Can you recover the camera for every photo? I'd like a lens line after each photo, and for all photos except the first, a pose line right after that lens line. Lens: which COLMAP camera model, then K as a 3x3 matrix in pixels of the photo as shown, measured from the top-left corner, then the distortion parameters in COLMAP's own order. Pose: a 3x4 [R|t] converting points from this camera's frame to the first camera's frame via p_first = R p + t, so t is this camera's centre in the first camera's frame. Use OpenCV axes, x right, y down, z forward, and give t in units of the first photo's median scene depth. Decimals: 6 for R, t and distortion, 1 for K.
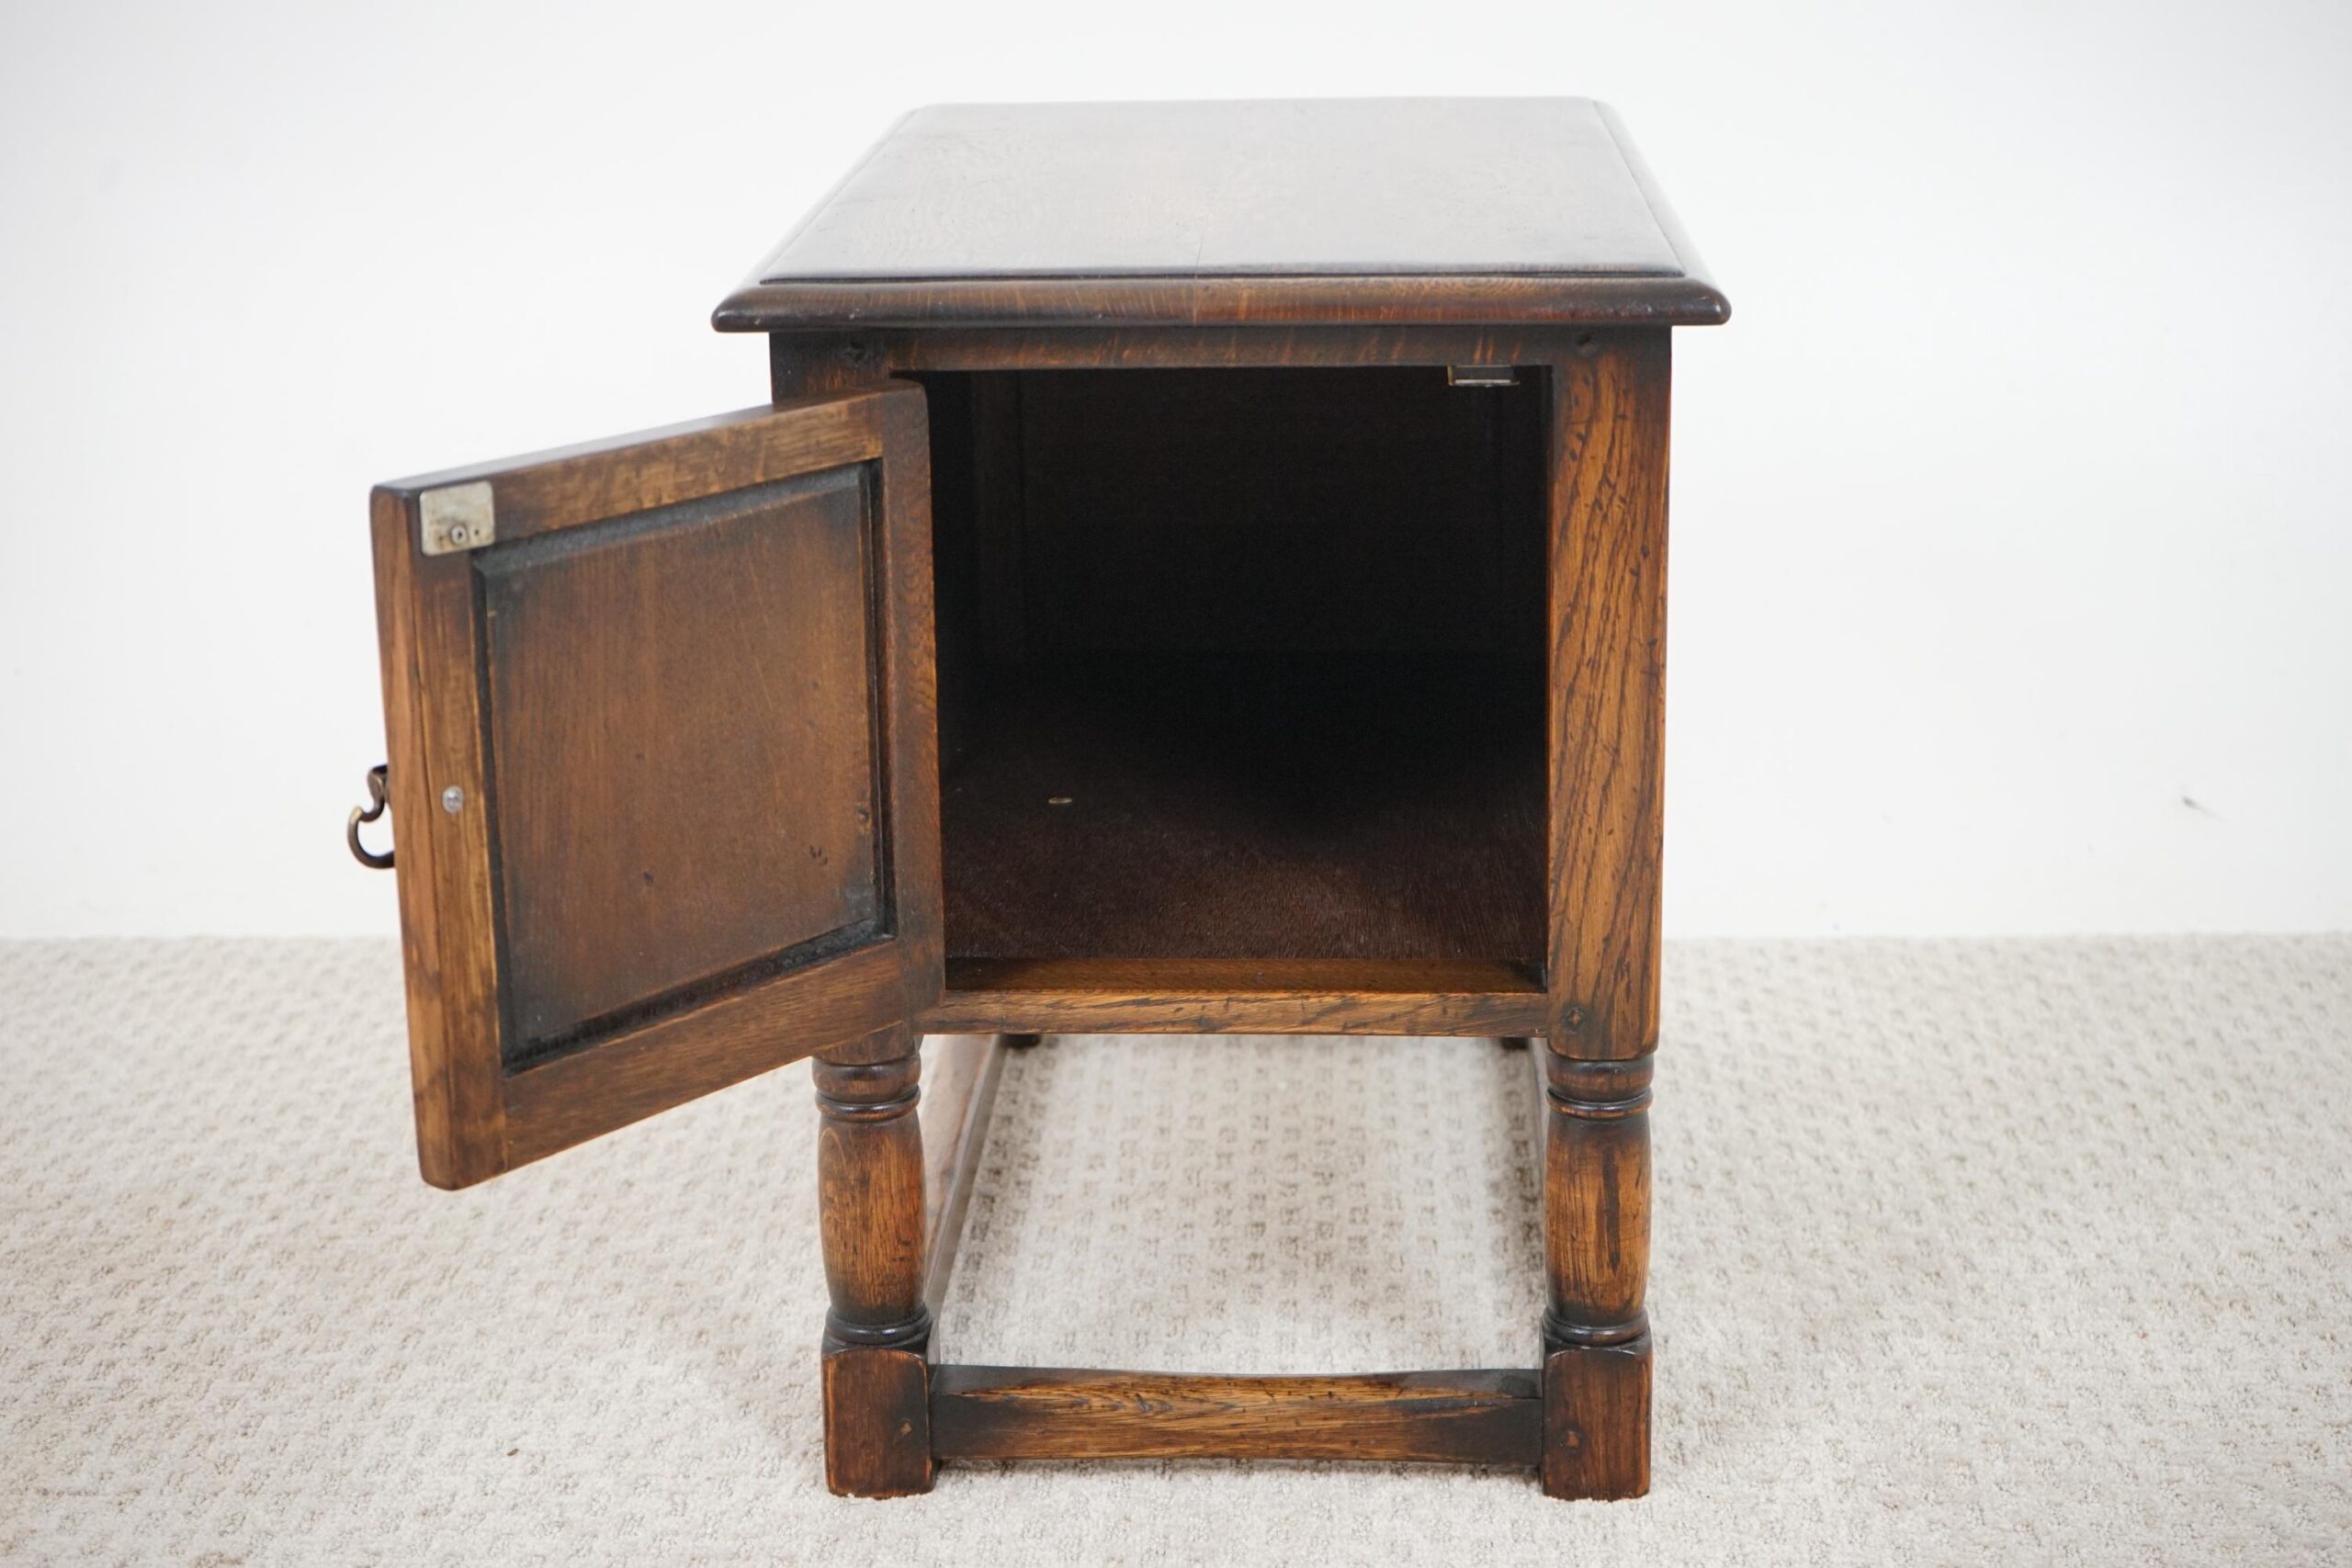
lens RADIAL K [[3945.7, 0, 1171.6], [0, 3945.7, 791.2], [0, 0, 1]] dist [-0.046829, 0.149528]
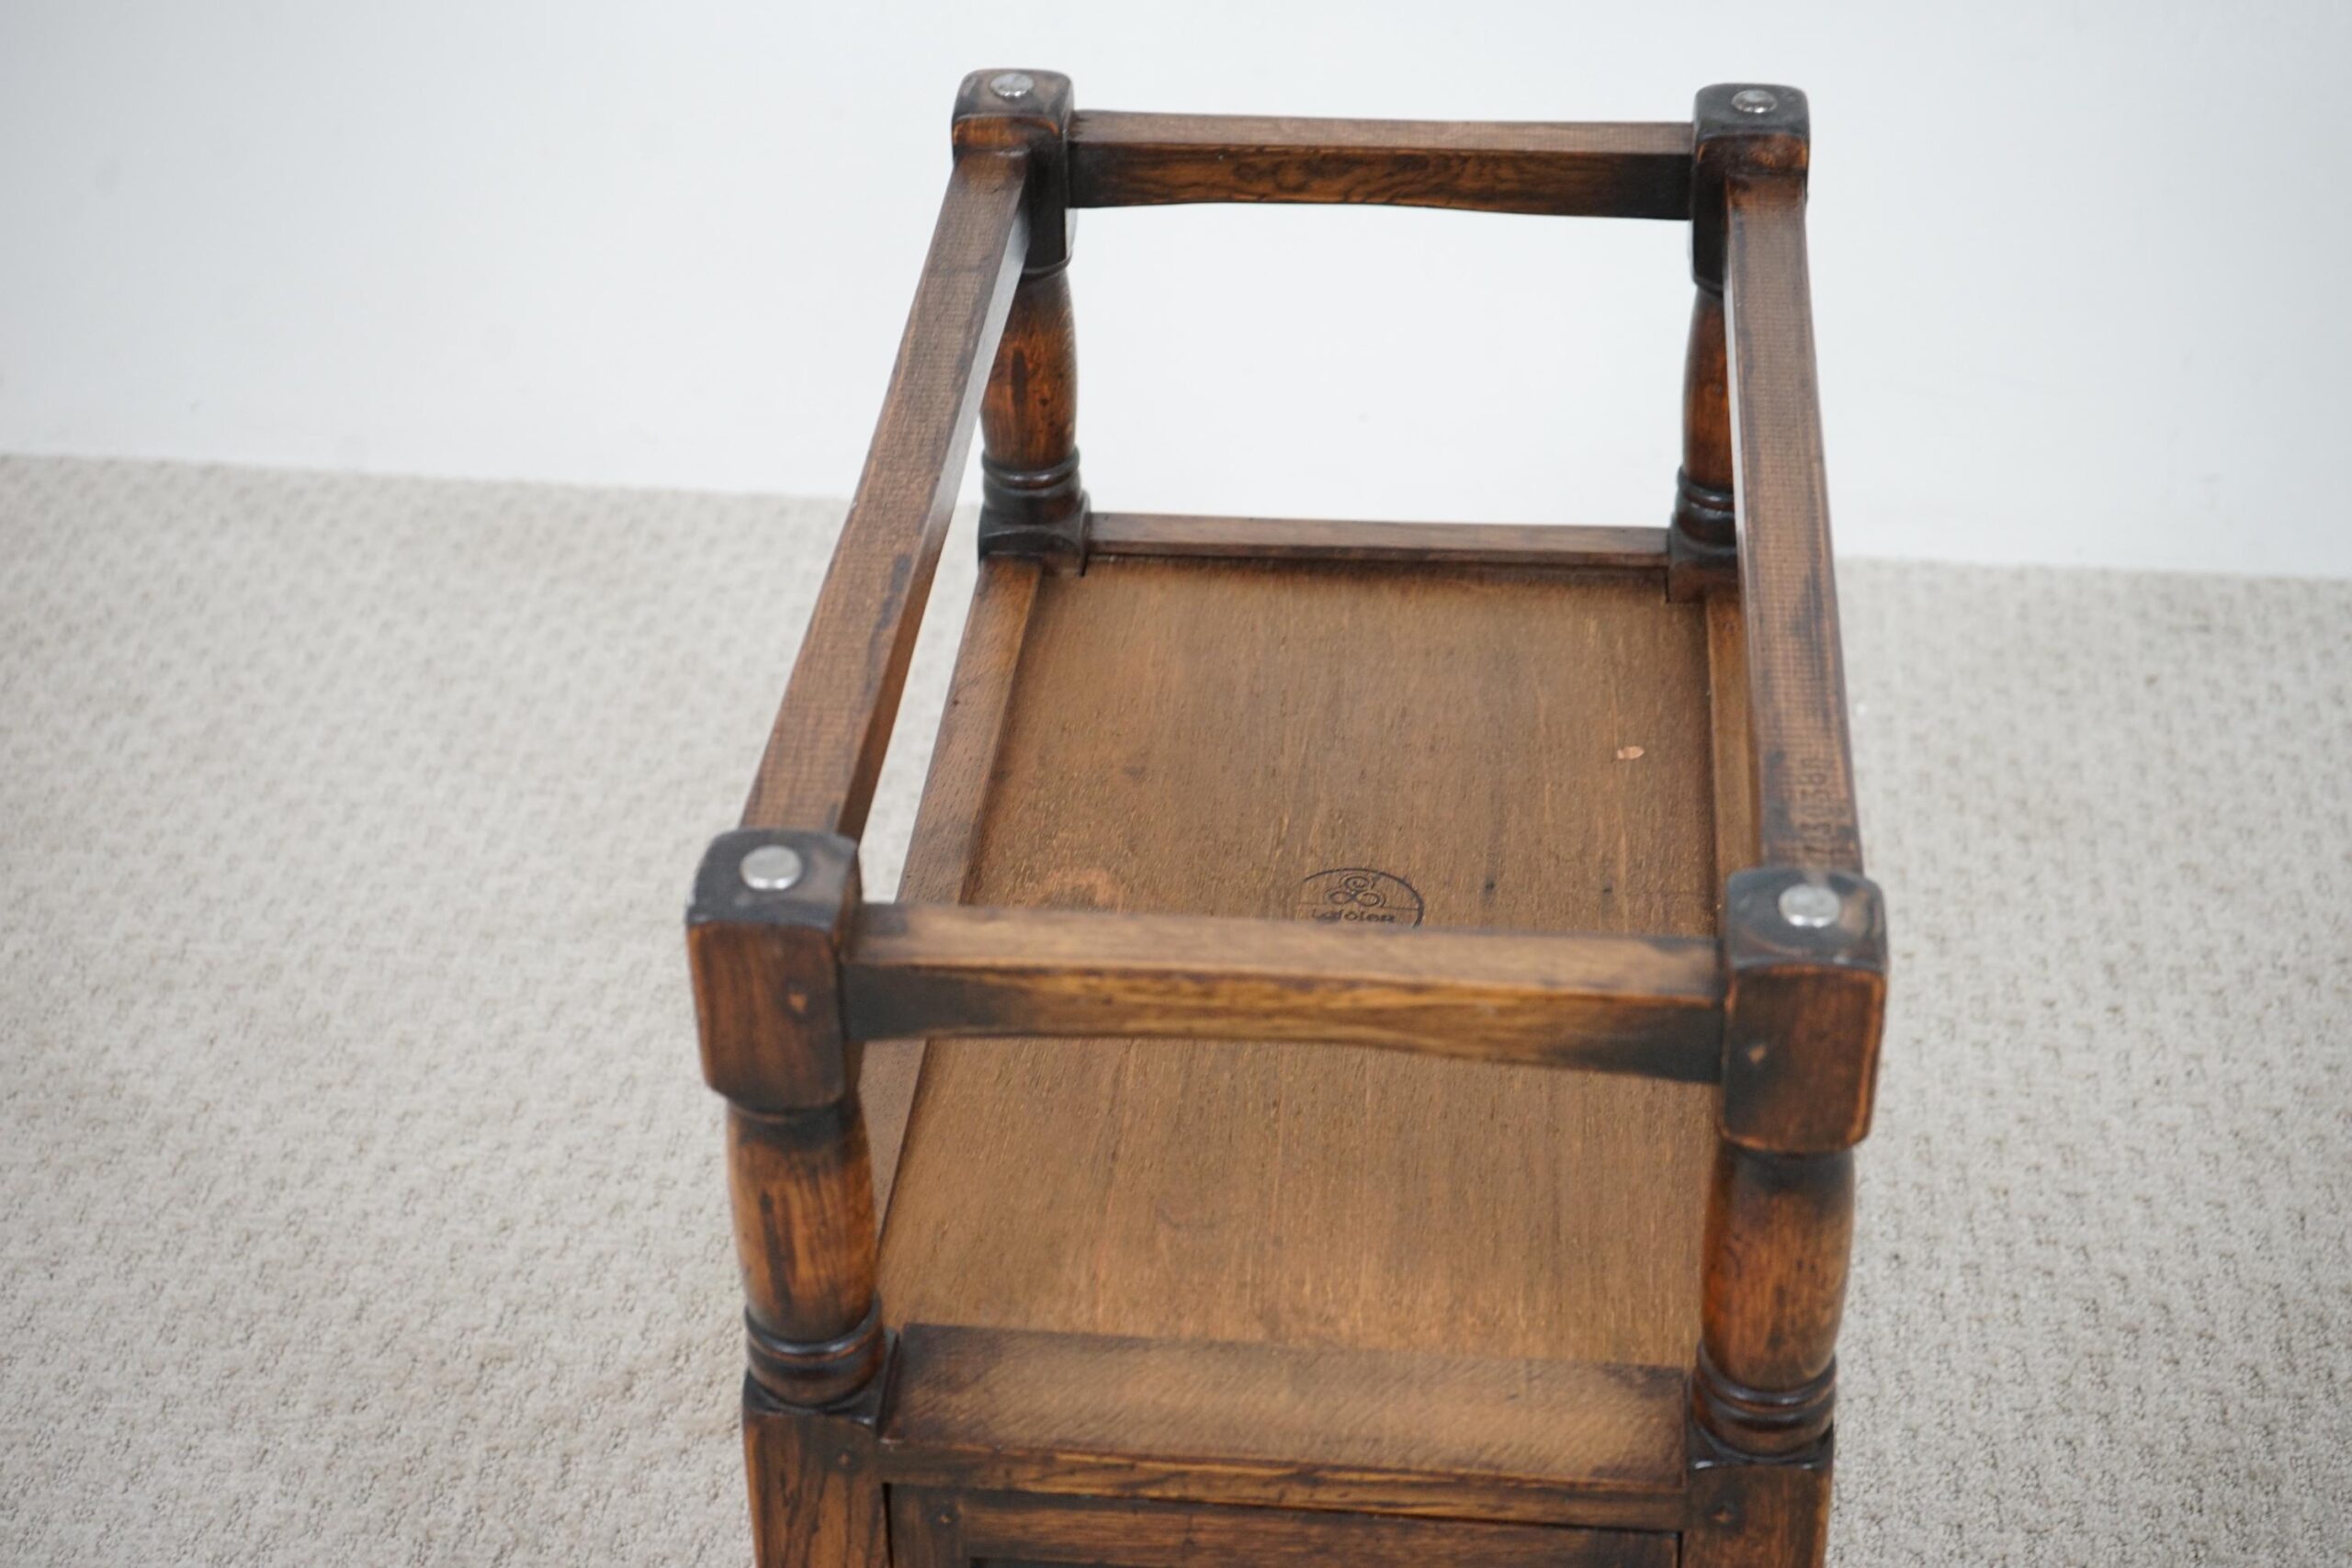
lens RADIAL K [[3880.7, 0, 1176.0], [0, 3880.7, 784.0], [0, 0, 1]] dist [-0.029295, -0.023814]
pose [[-0.990285, -0.079766, 0.113898, -0.040067], [-0.039545, -0.623728, -0.780641, 0.716250], [0.133310, -0.777561, 0.614514, 0.605306]]
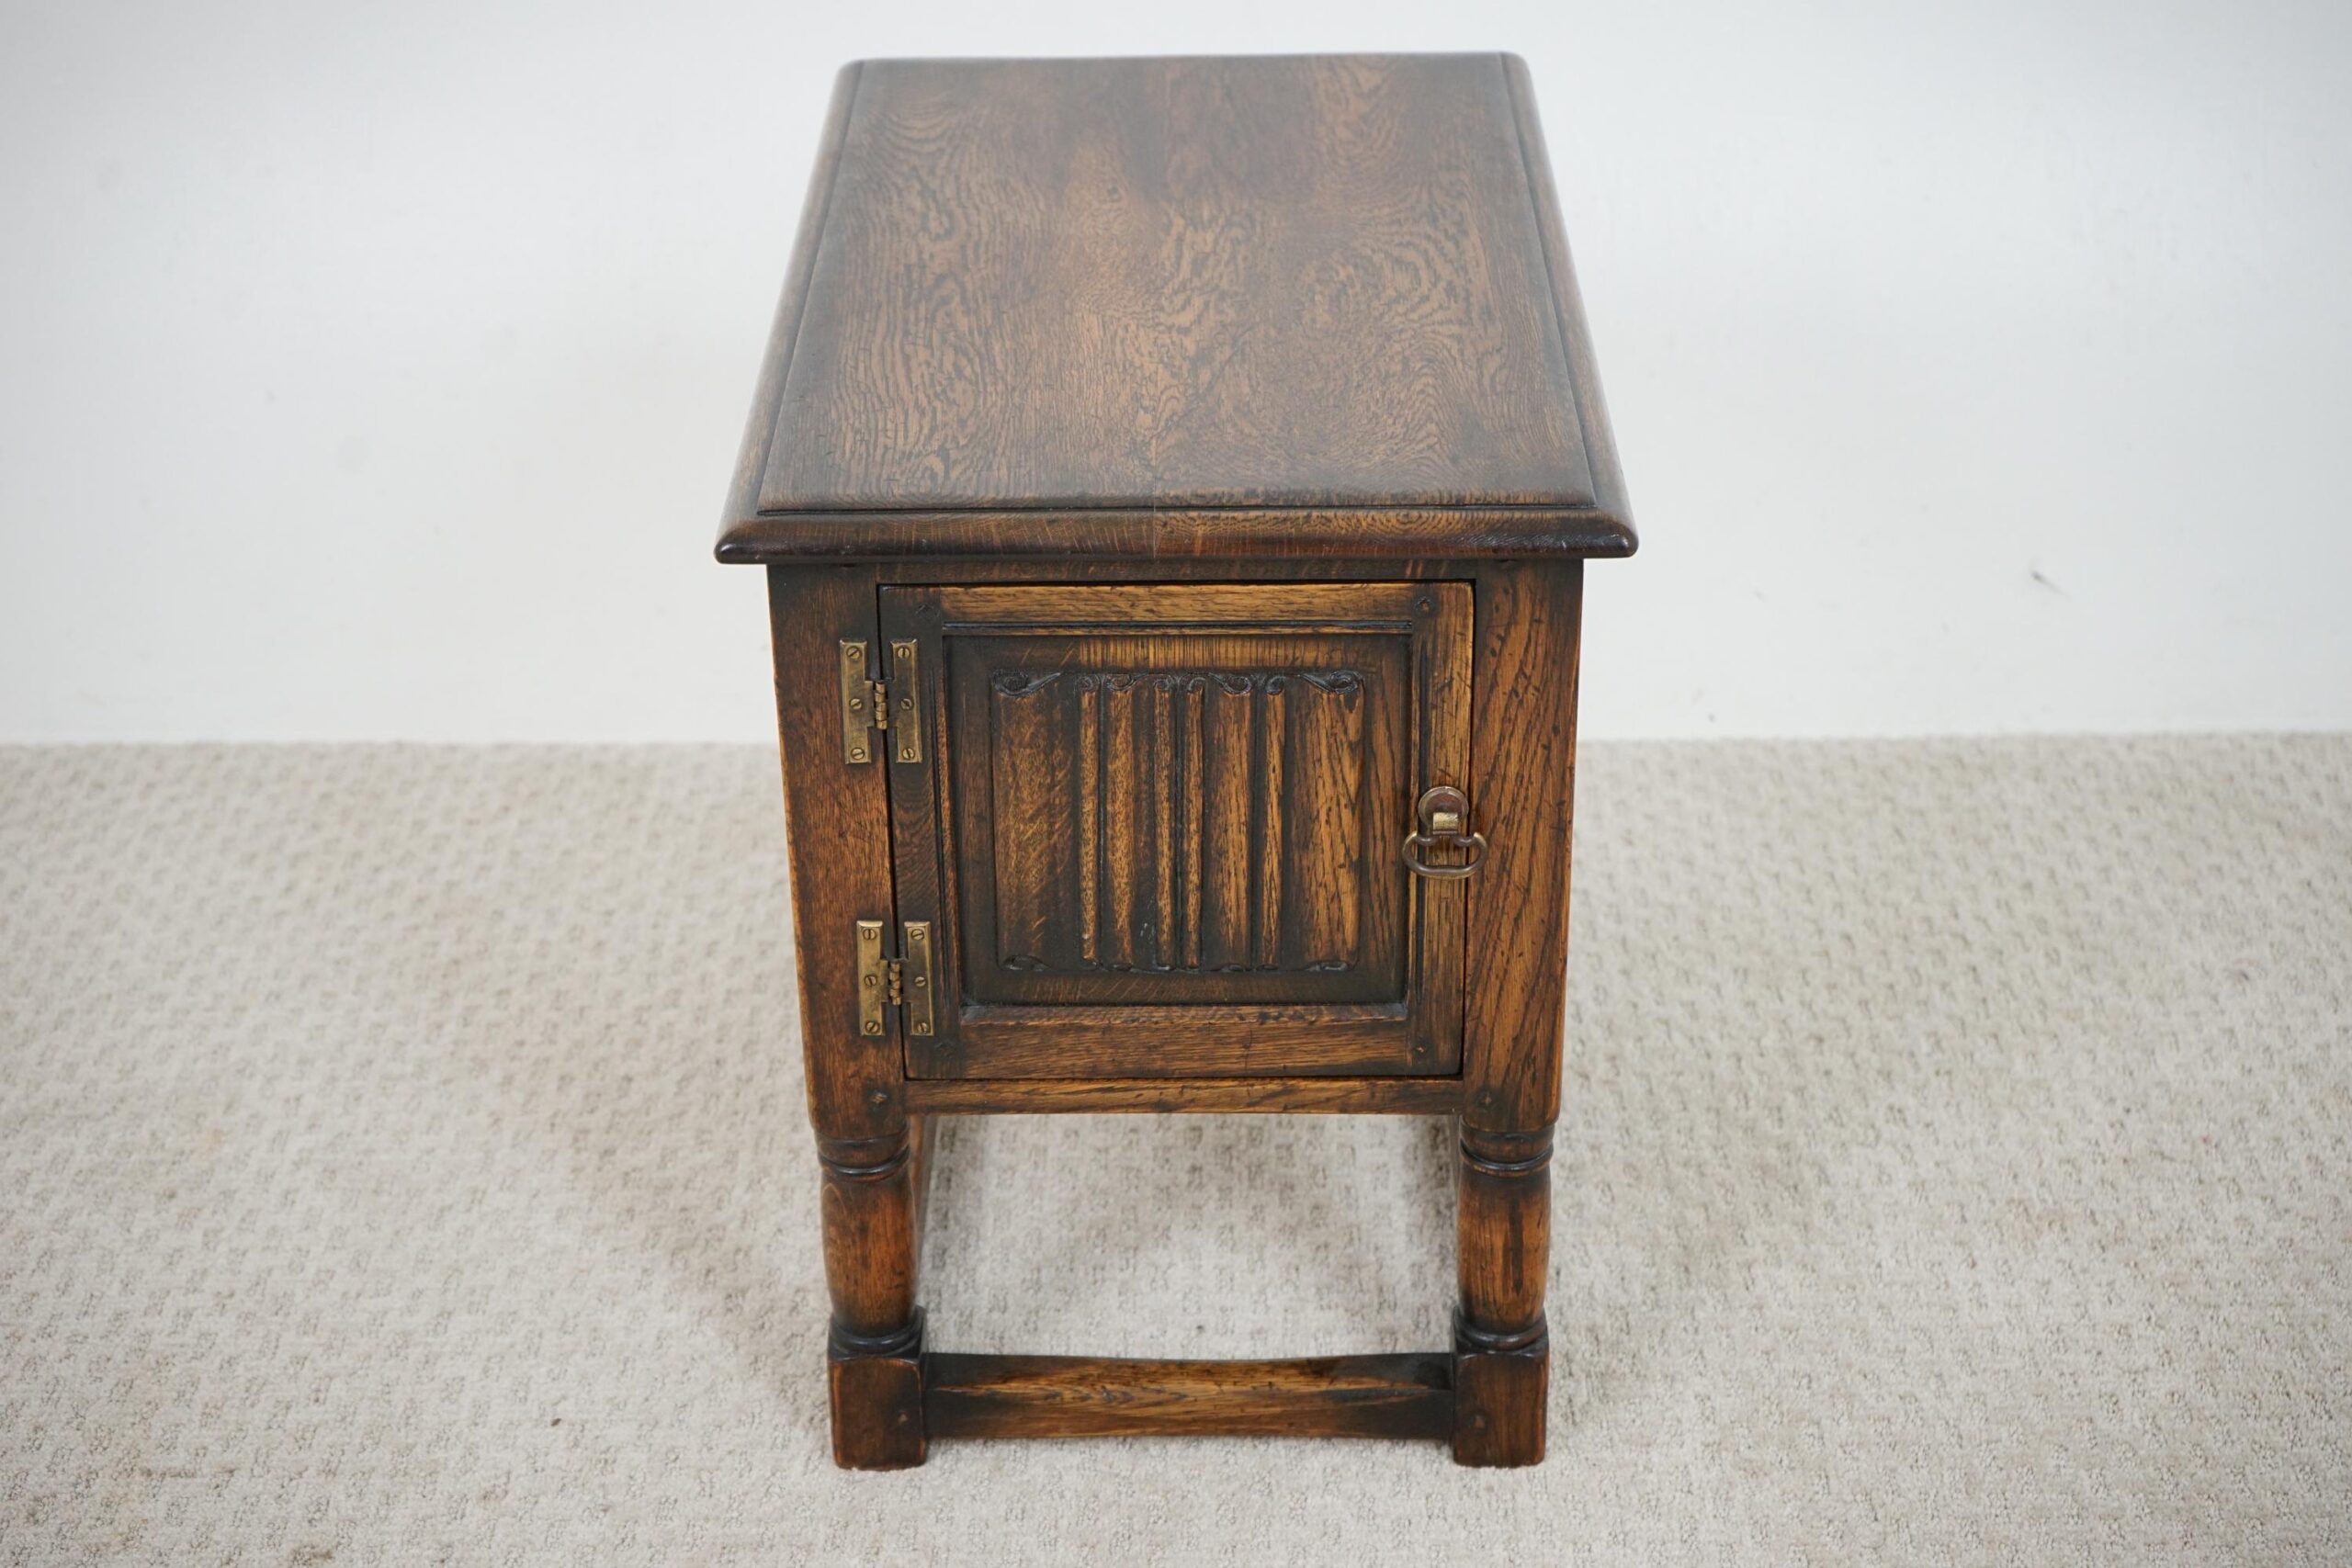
lens RADIAL K [[3880.7, 0, 1176.0], [0, 3880.7, 784.0], [0, 0, 1]] dist [-0.029295, -0.023814]
pose [[0.999287, -0.014361, 0.034928, -0.024289], [0.006452, 0.976195, 0.216798, -0.263116], [-0.037210, -0.216418, 0.975591, -0.068293]]
